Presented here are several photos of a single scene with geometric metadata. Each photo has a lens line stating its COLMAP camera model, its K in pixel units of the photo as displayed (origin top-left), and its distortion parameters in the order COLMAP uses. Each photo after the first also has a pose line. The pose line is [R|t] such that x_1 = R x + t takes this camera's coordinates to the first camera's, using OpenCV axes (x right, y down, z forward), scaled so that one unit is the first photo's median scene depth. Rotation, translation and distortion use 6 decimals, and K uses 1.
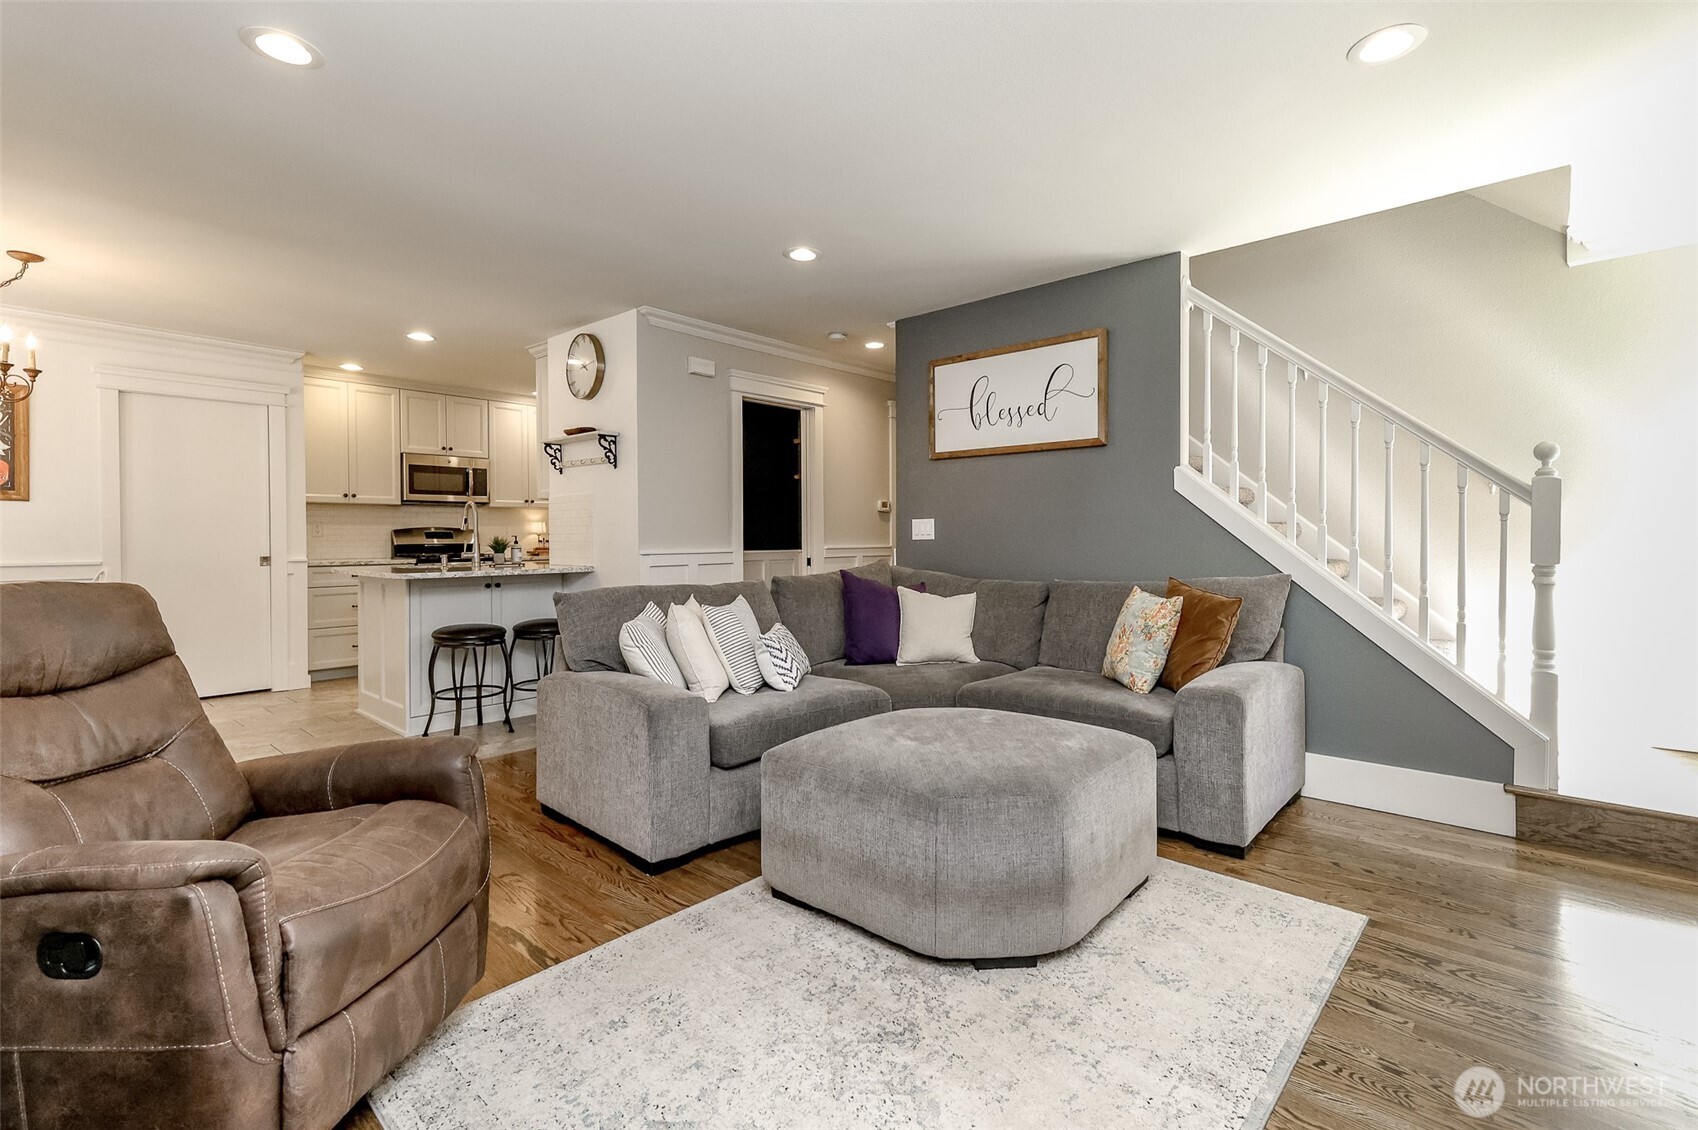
lens RADIAL K [[770.4, 0, 871.3], [0, 770.4, 544.8], [0, 0, 1]] dist [0.010840, 0.000089]
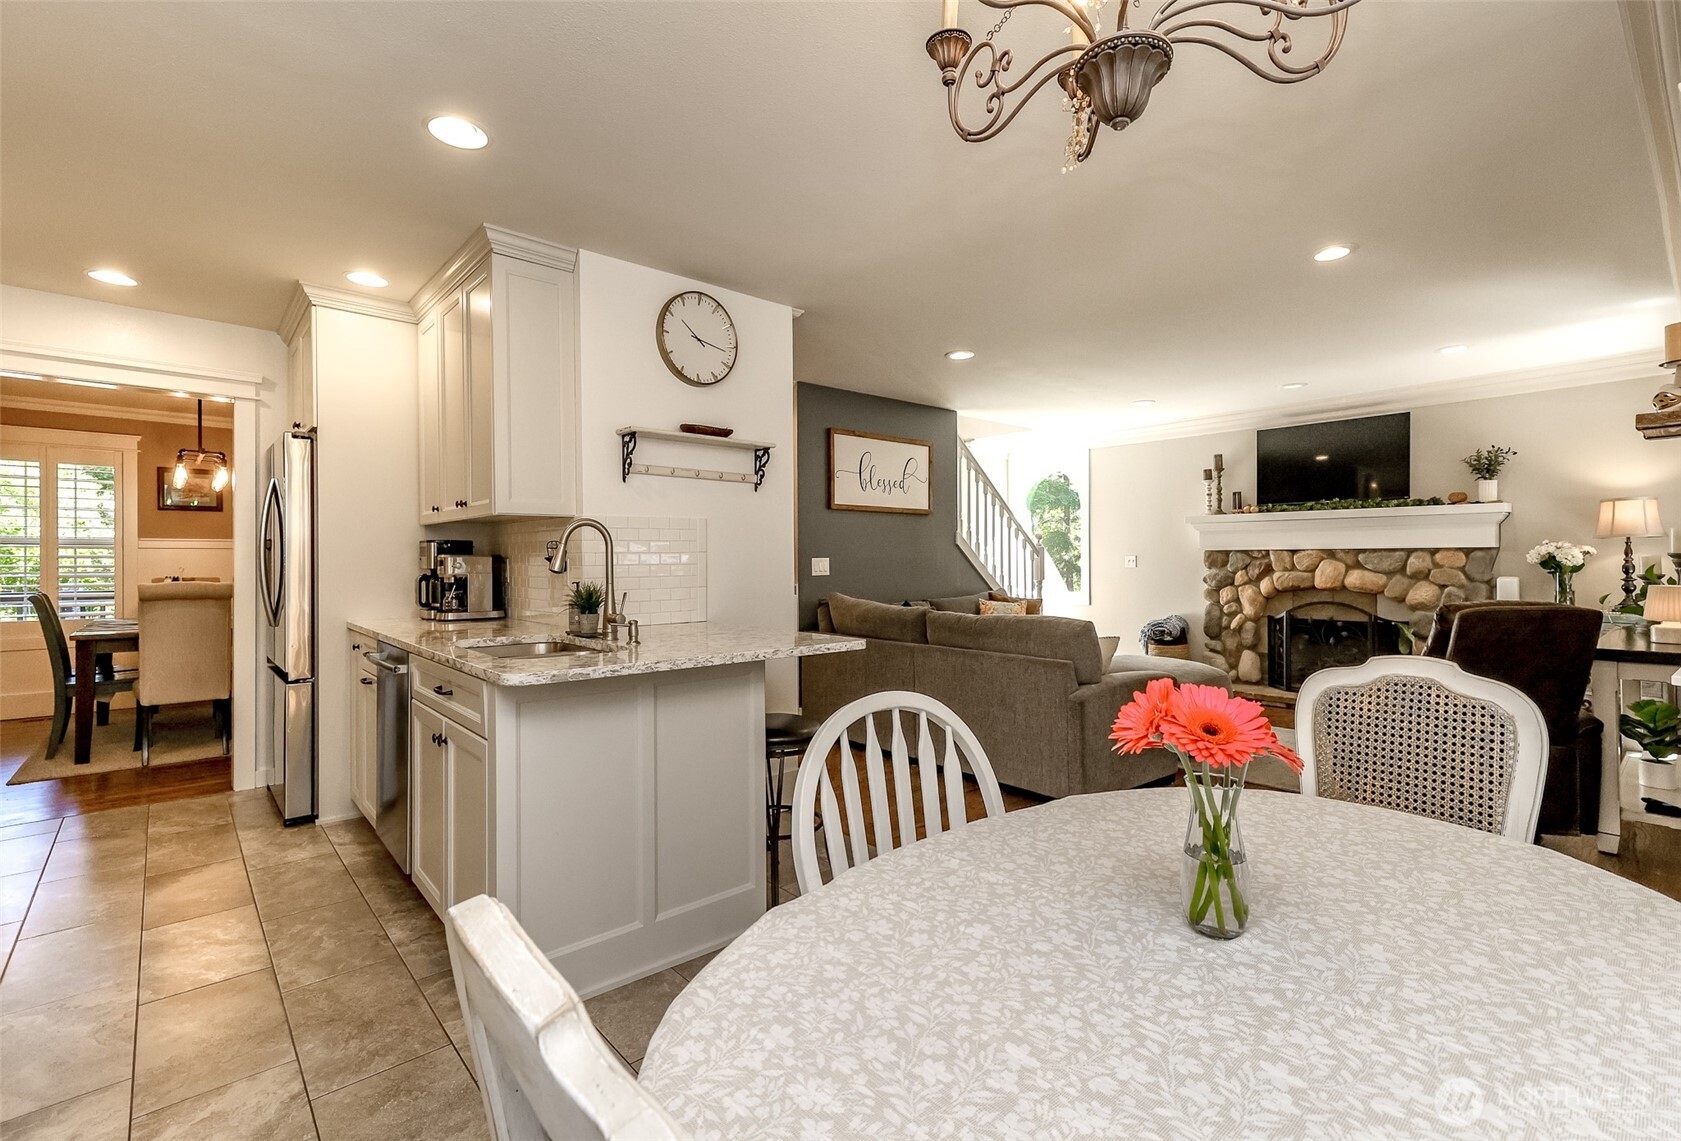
lens RADIAL K [[757.0, 0, 858.4], [0, 757.0, 562.4], [0, 0, 1]] dist [0.016996, 0.001292]
pose [[0.123450, -0.001138, 0.992350, -0.989639], [0.016765, 0.999859, -0.000939, -0.022365], [-0.992209, 0.016753, 0.123451, 0.732732]]
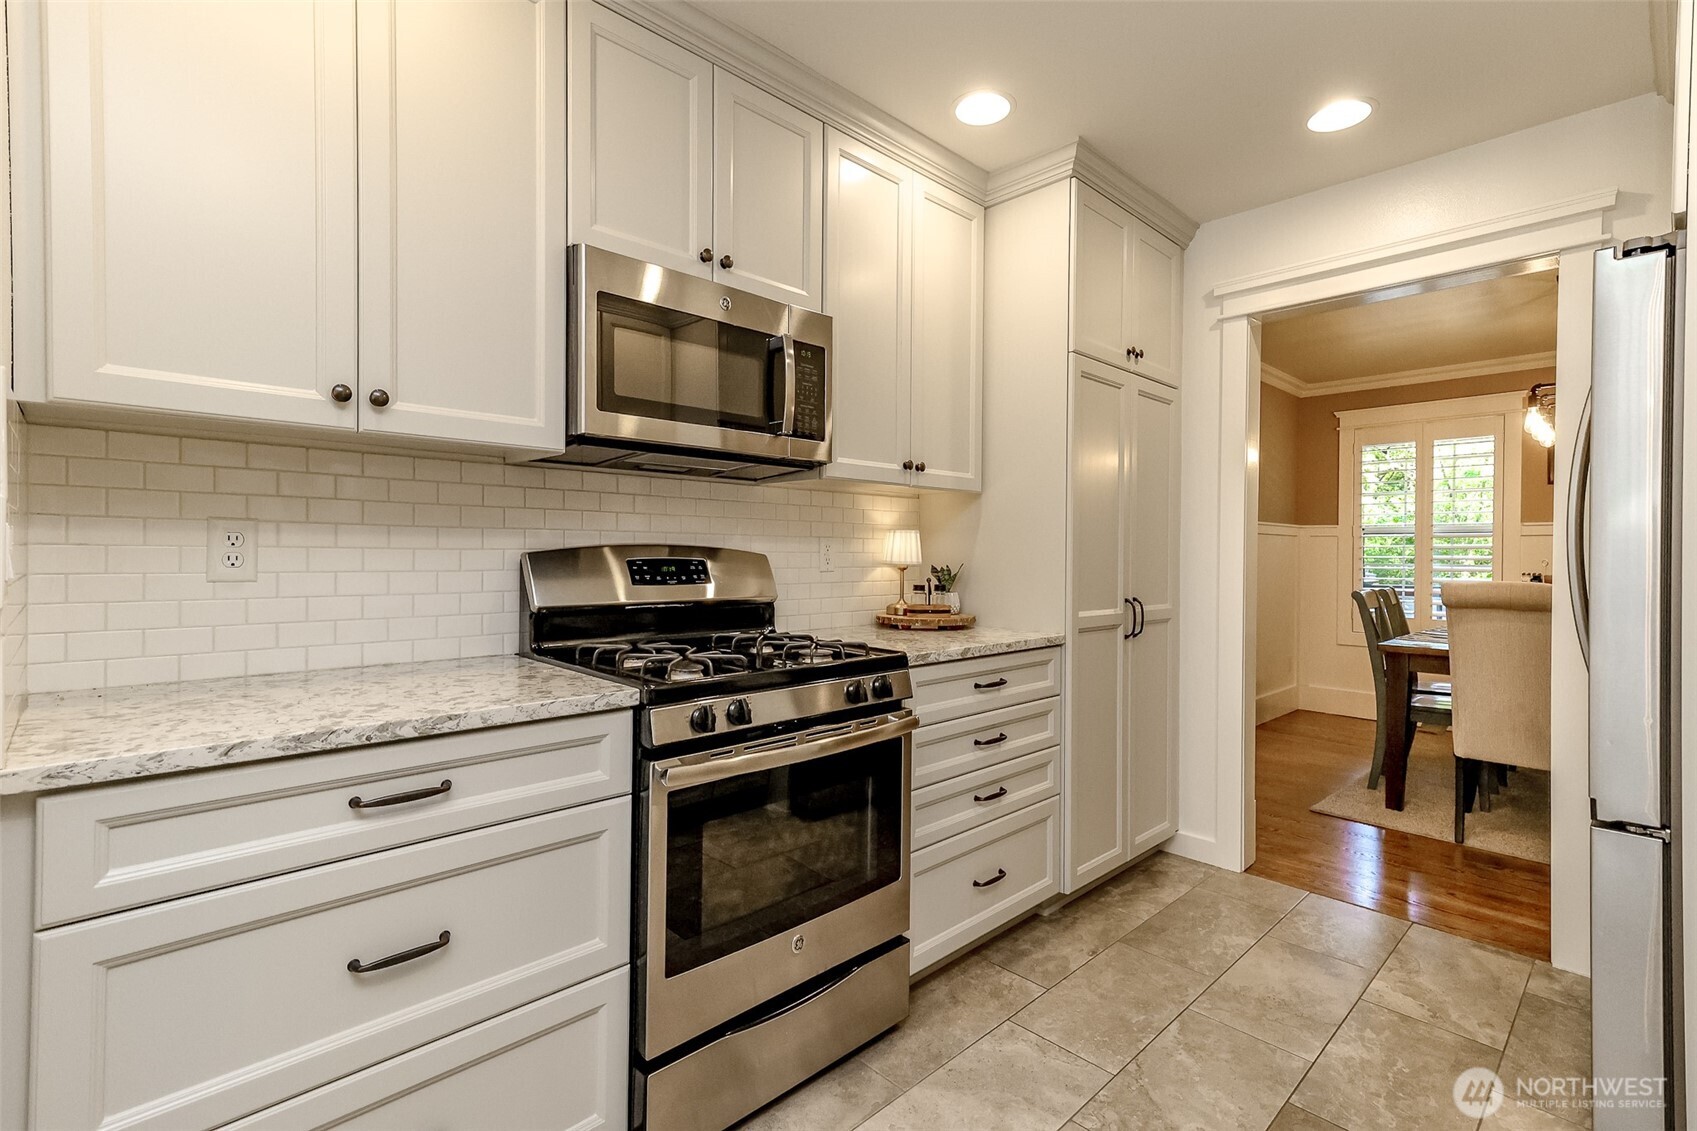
lens RADIAL K [[769.9, 0, 851.1], [0, 769.9, 555.7], [0, 0, 1]] dist [0.010840, 0.000089]
pose [[0.995313, 0.008318, -0.096351, -0.638587], [-0.009434, 0.999894, -0.011125, -0.022079], [0.096248, 0.011982, 0.995285, 0.988793]]
